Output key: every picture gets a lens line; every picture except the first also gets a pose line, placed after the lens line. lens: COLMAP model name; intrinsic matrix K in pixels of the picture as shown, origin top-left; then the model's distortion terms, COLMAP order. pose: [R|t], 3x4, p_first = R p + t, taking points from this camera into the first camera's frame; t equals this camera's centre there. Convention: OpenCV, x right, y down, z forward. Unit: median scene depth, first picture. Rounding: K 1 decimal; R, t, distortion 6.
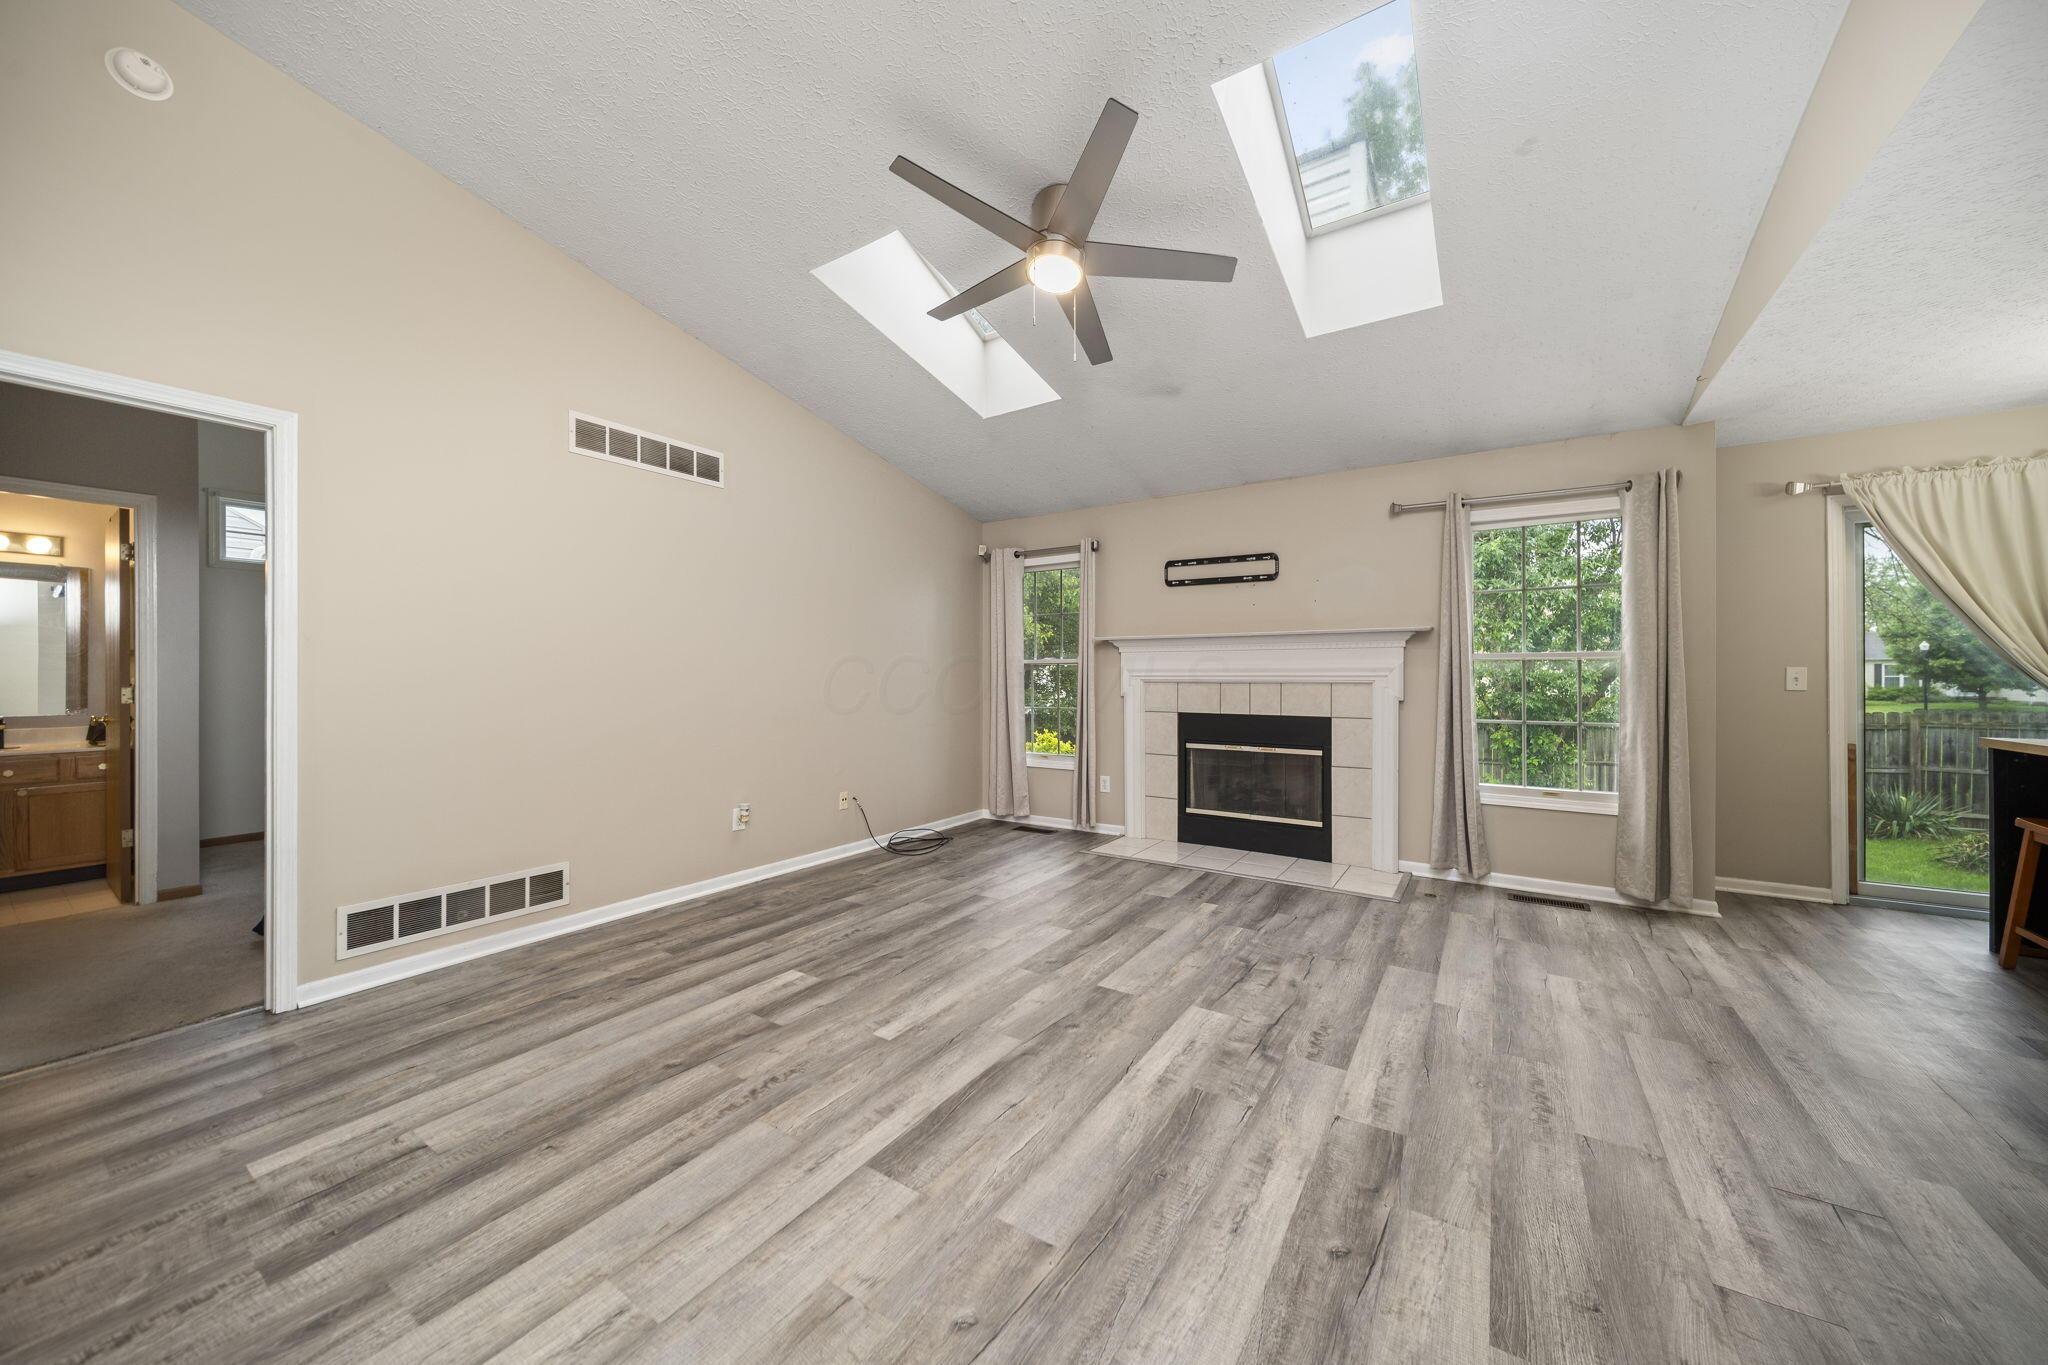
lens RADIAL K [[727.3, 0, 1015.6], [0, 727.3, 674.5], [0, 0, 1]] dist [0.000190, -0.000057]
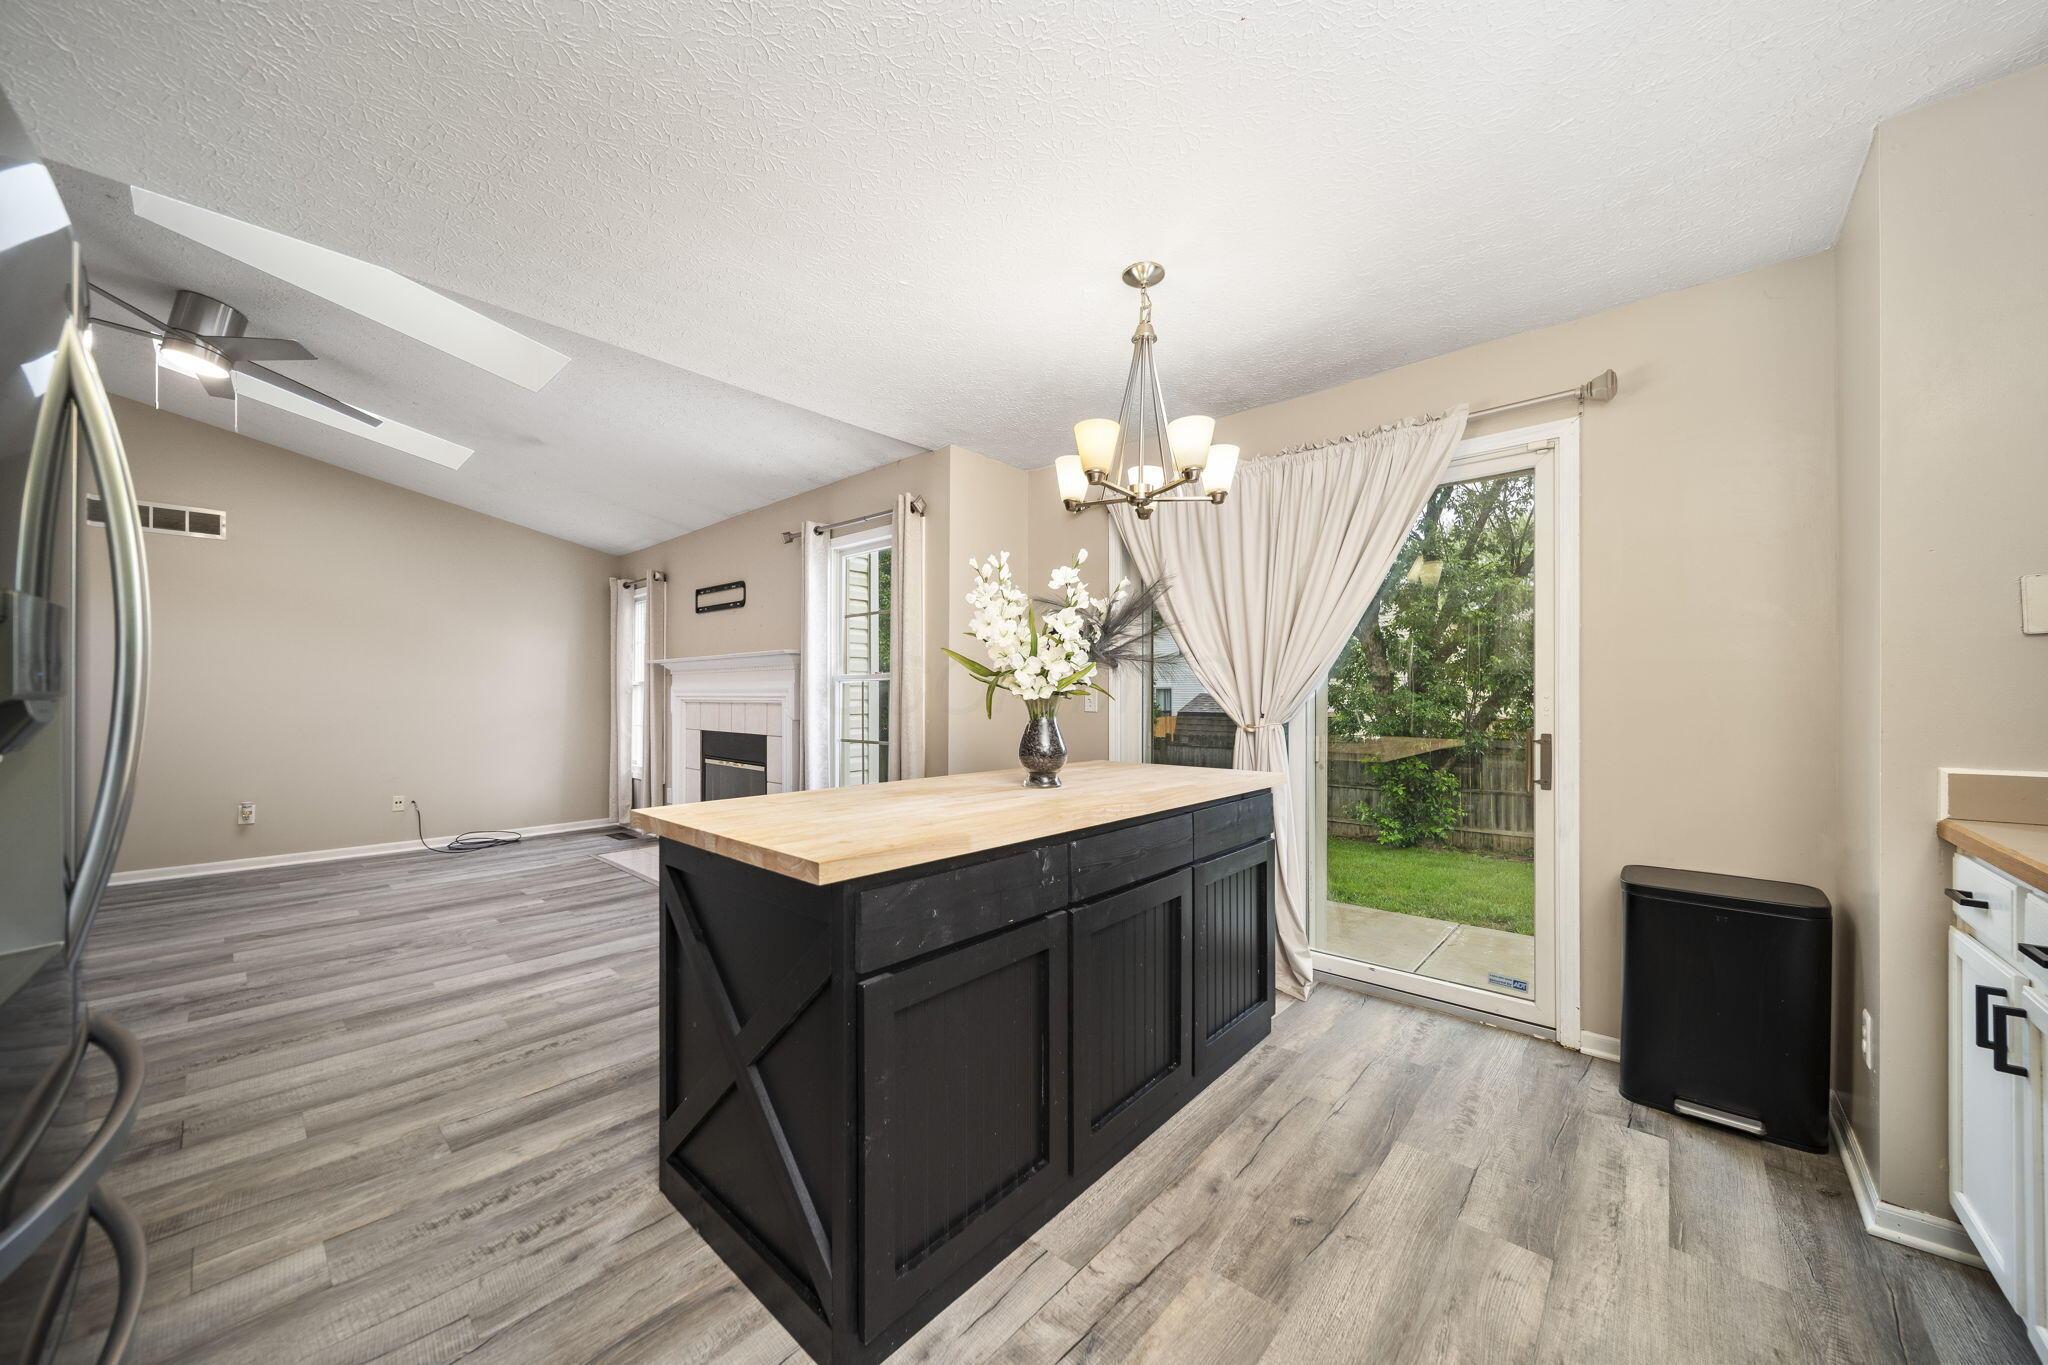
lens RADIAL K [[728.7, 0, 1014.4], [0, 728.7, 692.9], [0, 0, 1]] dist [0.000201, 0.000004]
pose [[0.988022, 0.001492, -0.154307, 1.264377], [-0.001650, 0.999998, -0.000894, -0.003938], [0.154306, 0.001138, 0.988023, 0.006957]]
